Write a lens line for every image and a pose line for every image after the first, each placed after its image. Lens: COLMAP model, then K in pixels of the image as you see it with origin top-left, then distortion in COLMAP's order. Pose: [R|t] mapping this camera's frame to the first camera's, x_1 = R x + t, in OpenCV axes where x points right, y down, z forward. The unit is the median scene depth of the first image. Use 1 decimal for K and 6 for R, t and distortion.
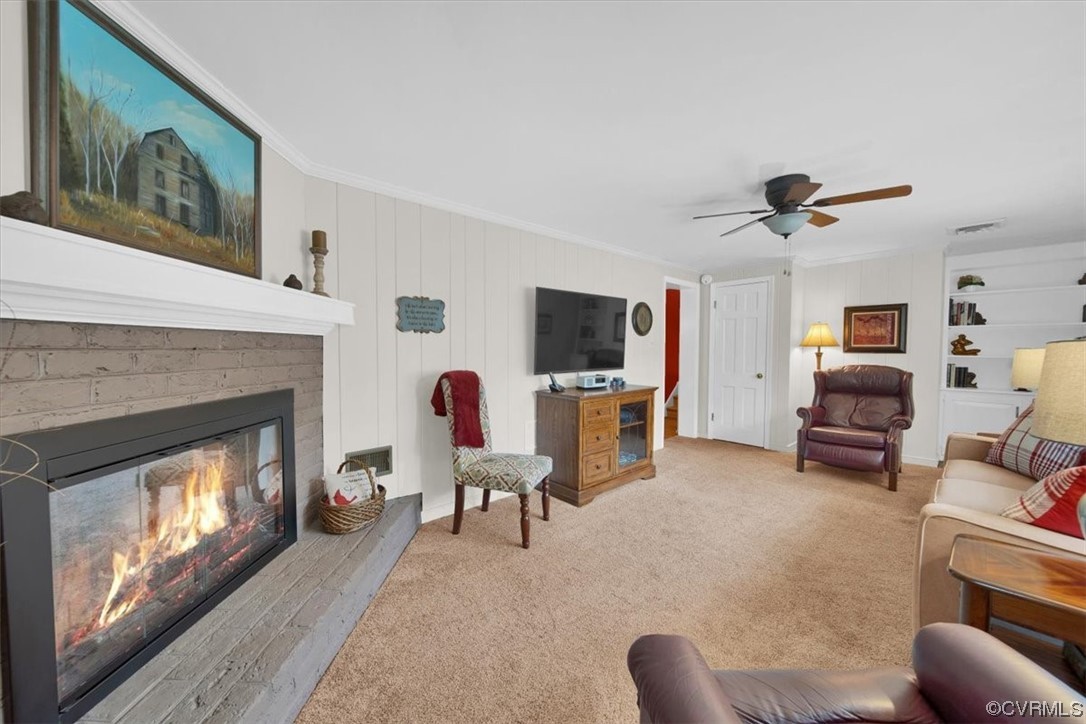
lens RADIAL K [[399.5, 0, 542.8], [0, 399.5, 355.5], [0, 0, 1]] dist [-0.000242, -0.000315]
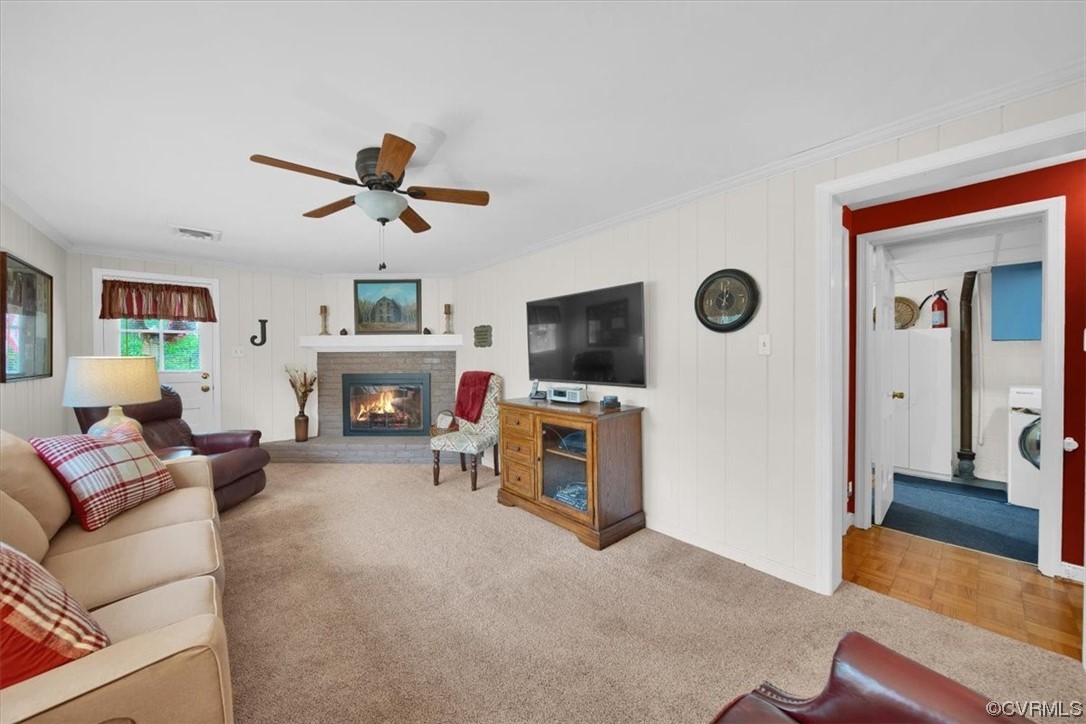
lens RADIAL K [[379.1, 0, 543.0], [0, 379.1, 362.0], [0, 0, 1]] dist [-0.001387, -0.000106]
pose [[-0.024146, 0.019916, -0.999510, 2.302302], [-0.006766, 0.999775, 0.020084, -0.052266], [0.999686, 0.007248, -0.024006, 2.355635]]
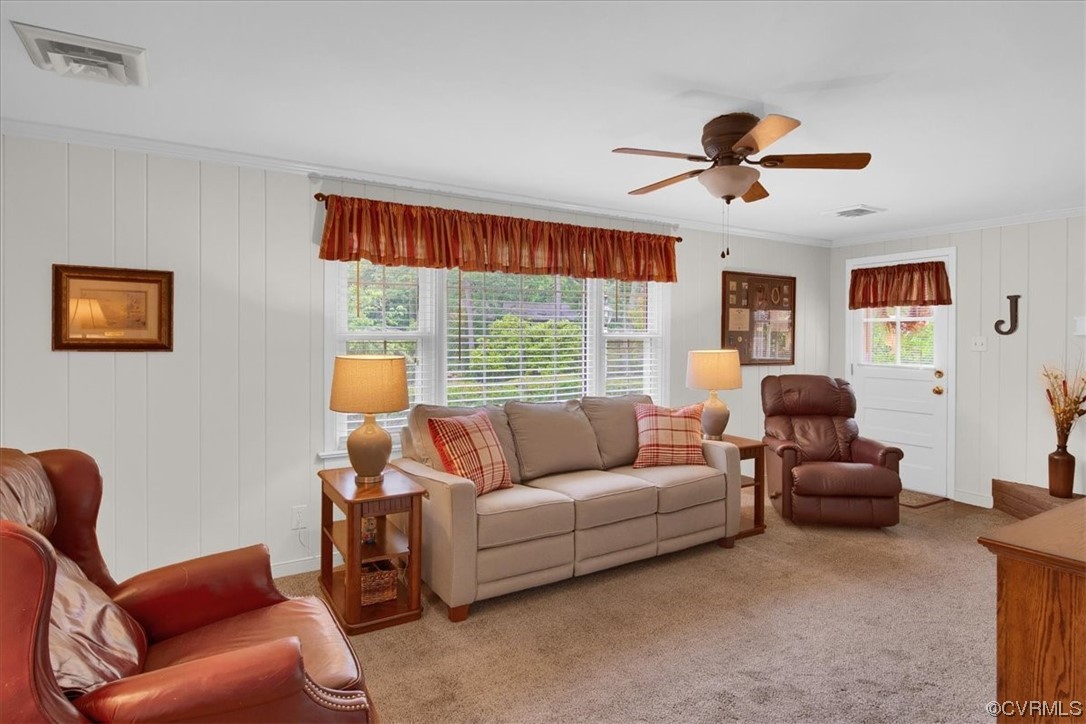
lens RADIAL K [[605.5, 0, 541.8], [0, 605.5, 346.9], [0, 0, 1]] dist [0.000053, 0.000378]
pose [[-0.985400, -0.006770, 0.170120, 1.272612], [-0.002182, 0.999629, 0.027138, -0.120916], [-0.170241, 0.026371, -0.985050, 3.566422]]
